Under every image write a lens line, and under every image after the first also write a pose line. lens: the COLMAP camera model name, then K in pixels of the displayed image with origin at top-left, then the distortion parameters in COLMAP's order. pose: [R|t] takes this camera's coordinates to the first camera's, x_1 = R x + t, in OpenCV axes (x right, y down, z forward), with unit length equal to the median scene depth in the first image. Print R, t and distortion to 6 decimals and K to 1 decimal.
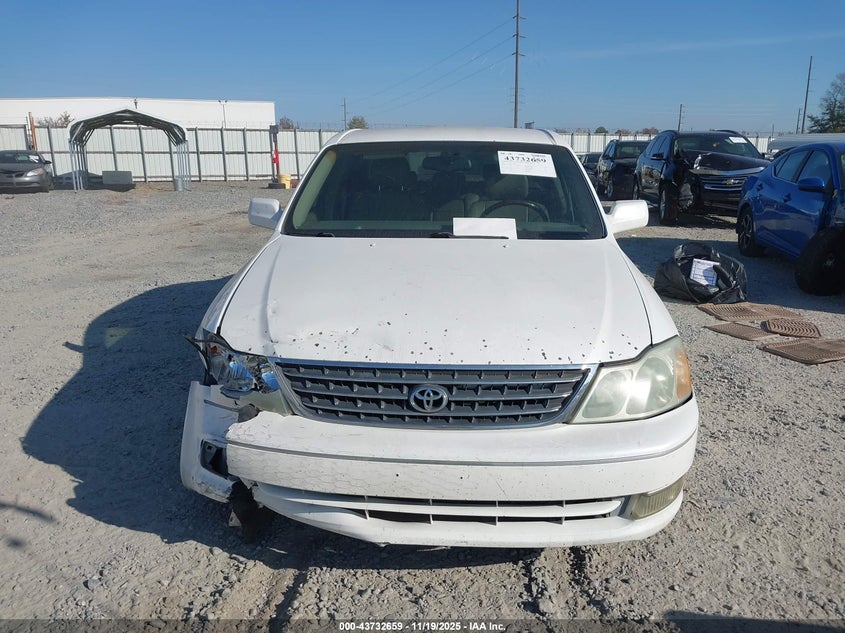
lens RADIAL K [[634.6, 0, 422.5], [0, 634.6, 316.5], [0, 0, 1]] dist [-0.008672, 0.000070]
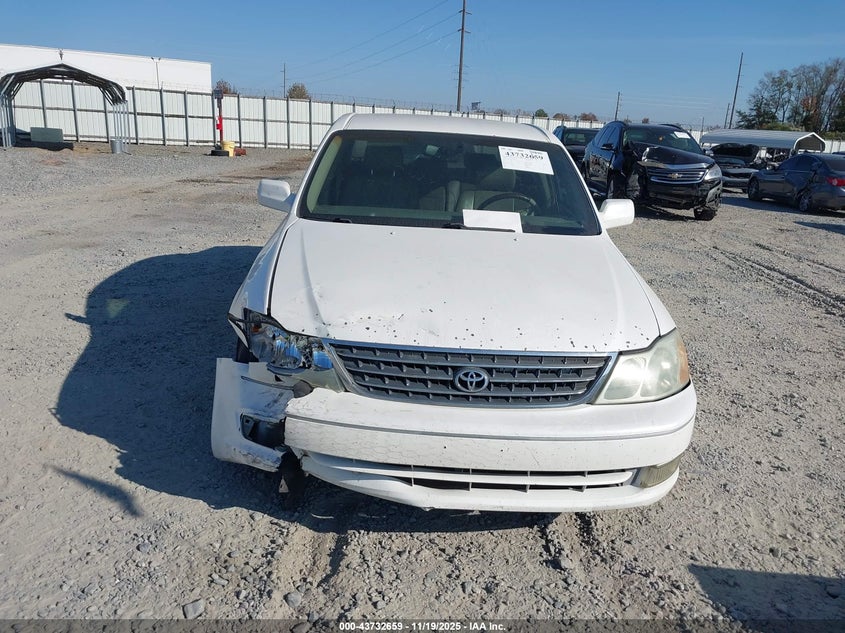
lens RADIAL K [[634.6, 0, 422.5], [0, 634.6, 316.5], [0, 0, 1]] dist [-0.008672, 0.000070]
pose [[0.994743, 0.029577, 0.098035, -0.169894], [-0.033174, 0.998827, 0.035265, -0.015920], [-0.096877, -0.038332, 0.994558, -0.083316]]
